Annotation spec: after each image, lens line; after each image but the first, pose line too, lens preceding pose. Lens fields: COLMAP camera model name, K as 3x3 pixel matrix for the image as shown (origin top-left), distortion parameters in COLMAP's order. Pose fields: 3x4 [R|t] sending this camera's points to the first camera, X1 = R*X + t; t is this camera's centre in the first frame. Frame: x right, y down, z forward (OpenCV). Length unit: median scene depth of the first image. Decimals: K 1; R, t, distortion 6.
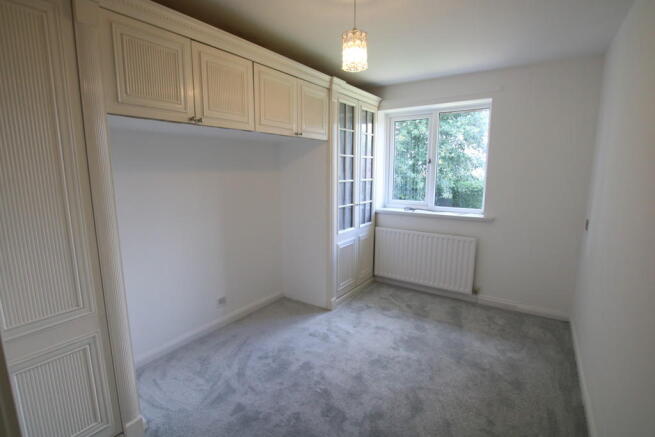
lens RADIAL K [[315.1, 0, 328.2], [0, 315.1, 221.8], [0, 0, 1]] dist [-0.016282, -0.006216]
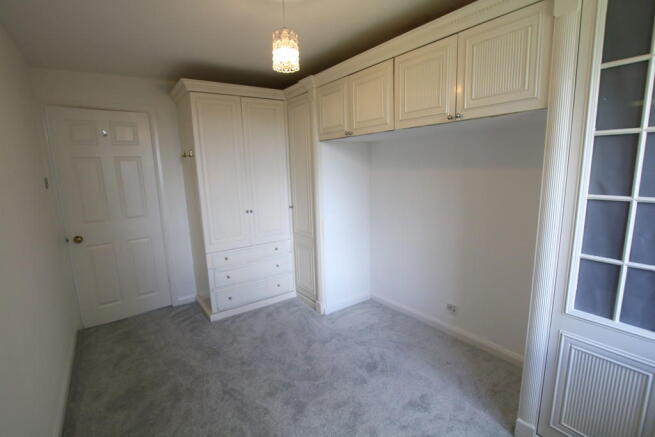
lens RADIAL K [[315.1, 0, 328.2], [0, 315.1, 221.8], [0, 0, 1]] dist [-0.016282, -0.006216]
pose [[-0.346744, 0.173735, -0.921729, 0.694601], [-0.126613, 0.965032, 0.229528, -0.187643], [0.929375, 0.196290, -0.312622, 1.040591]]
